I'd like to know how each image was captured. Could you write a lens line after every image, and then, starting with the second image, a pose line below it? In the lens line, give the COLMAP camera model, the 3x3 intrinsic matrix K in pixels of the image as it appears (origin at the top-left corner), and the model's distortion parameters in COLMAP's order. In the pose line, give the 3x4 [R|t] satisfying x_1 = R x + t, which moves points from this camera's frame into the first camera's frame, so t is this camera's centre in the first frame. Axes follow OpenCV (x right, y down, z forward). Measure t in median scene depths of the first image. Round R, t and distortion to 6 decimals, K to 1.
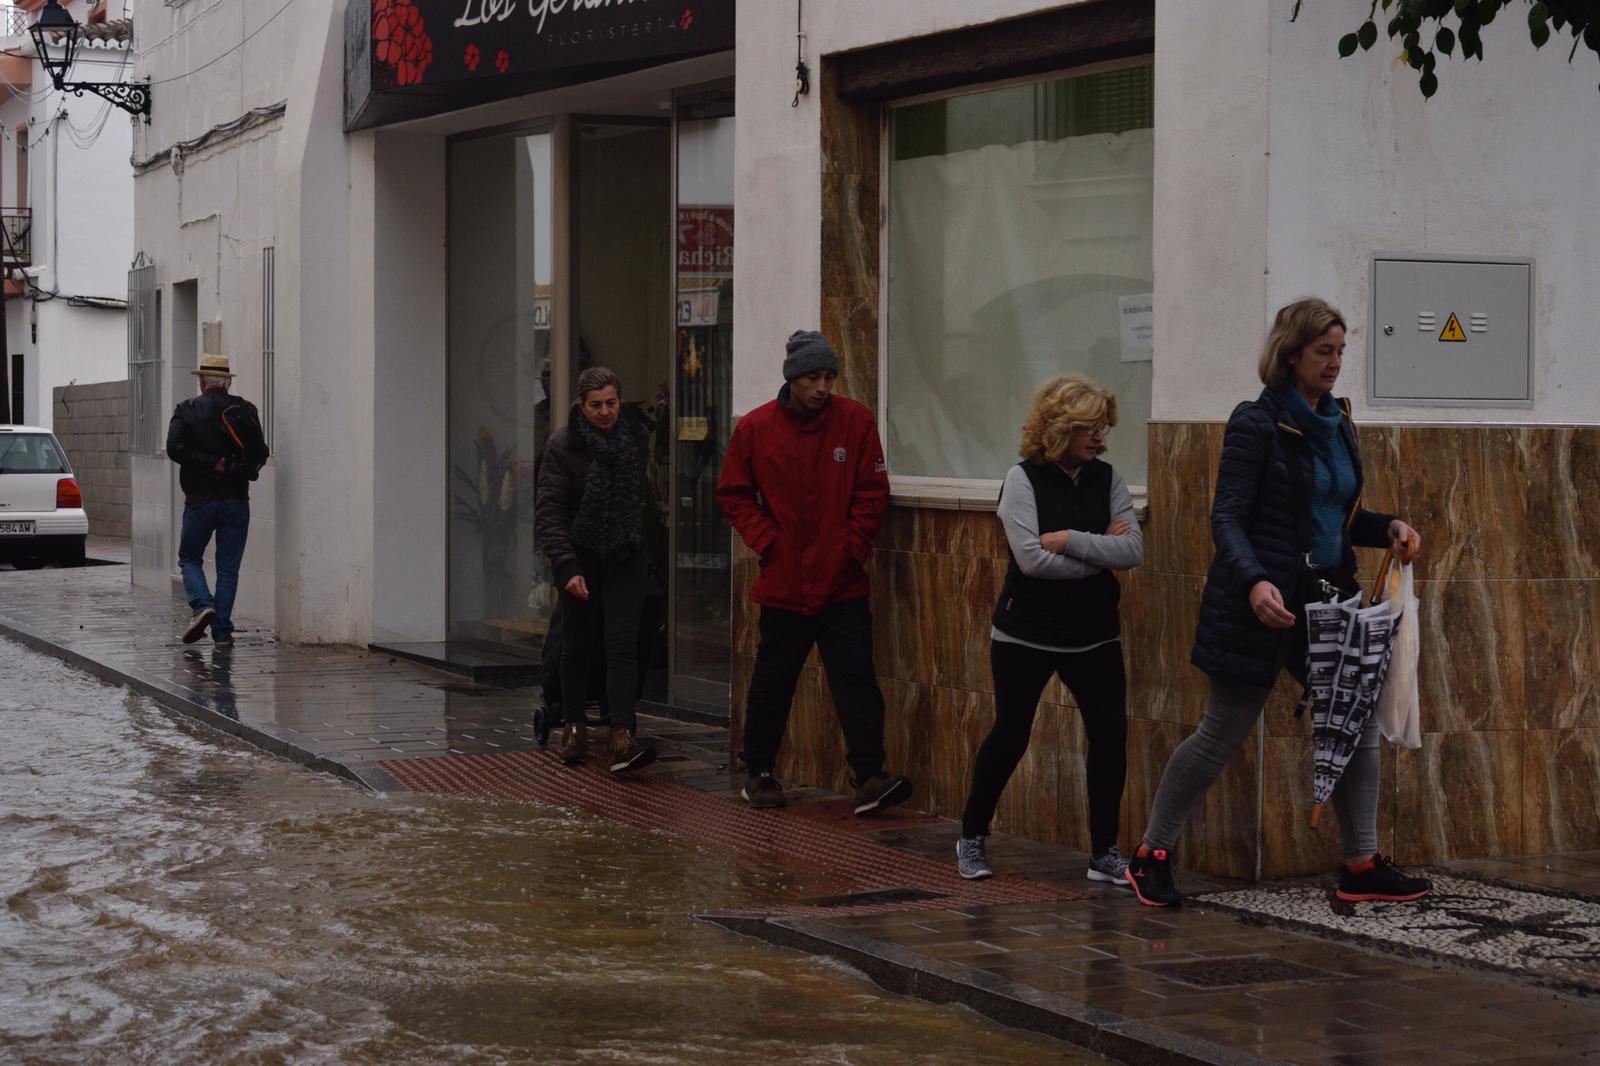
lens RADIAL K [[3458.2, 0, 818.9], [0, 3458.2, 448.3], [0, 0, 1]] dist [0.109648, -0.292196]
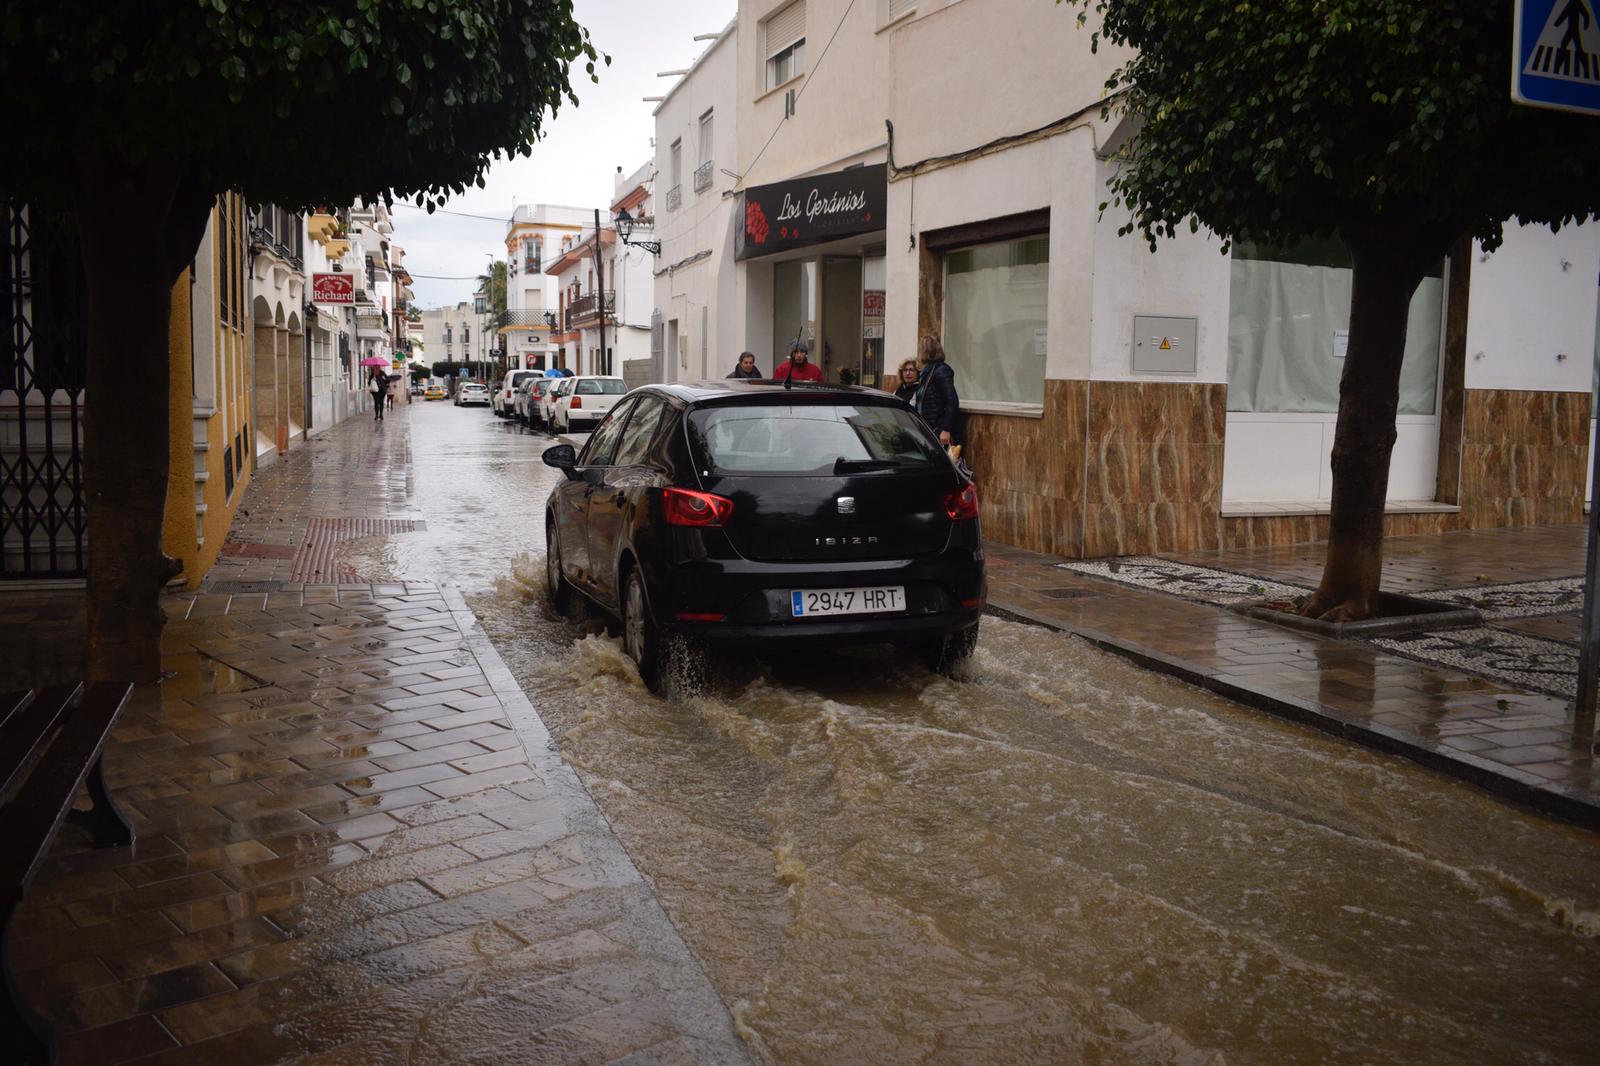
lens RADIAL K [[1932.7, 0, 800.0], [0, 1932.7, 533.0], [0, 0, 1]] dist [-0.042783, 0.007848]
pose [[0.991750, 0.021428, -0.126386, 0.099401], [-0.011445, 0.996793, 0.079199, -0.005268], [0.127678, -0.077099, 0.988815, -0.434495]]
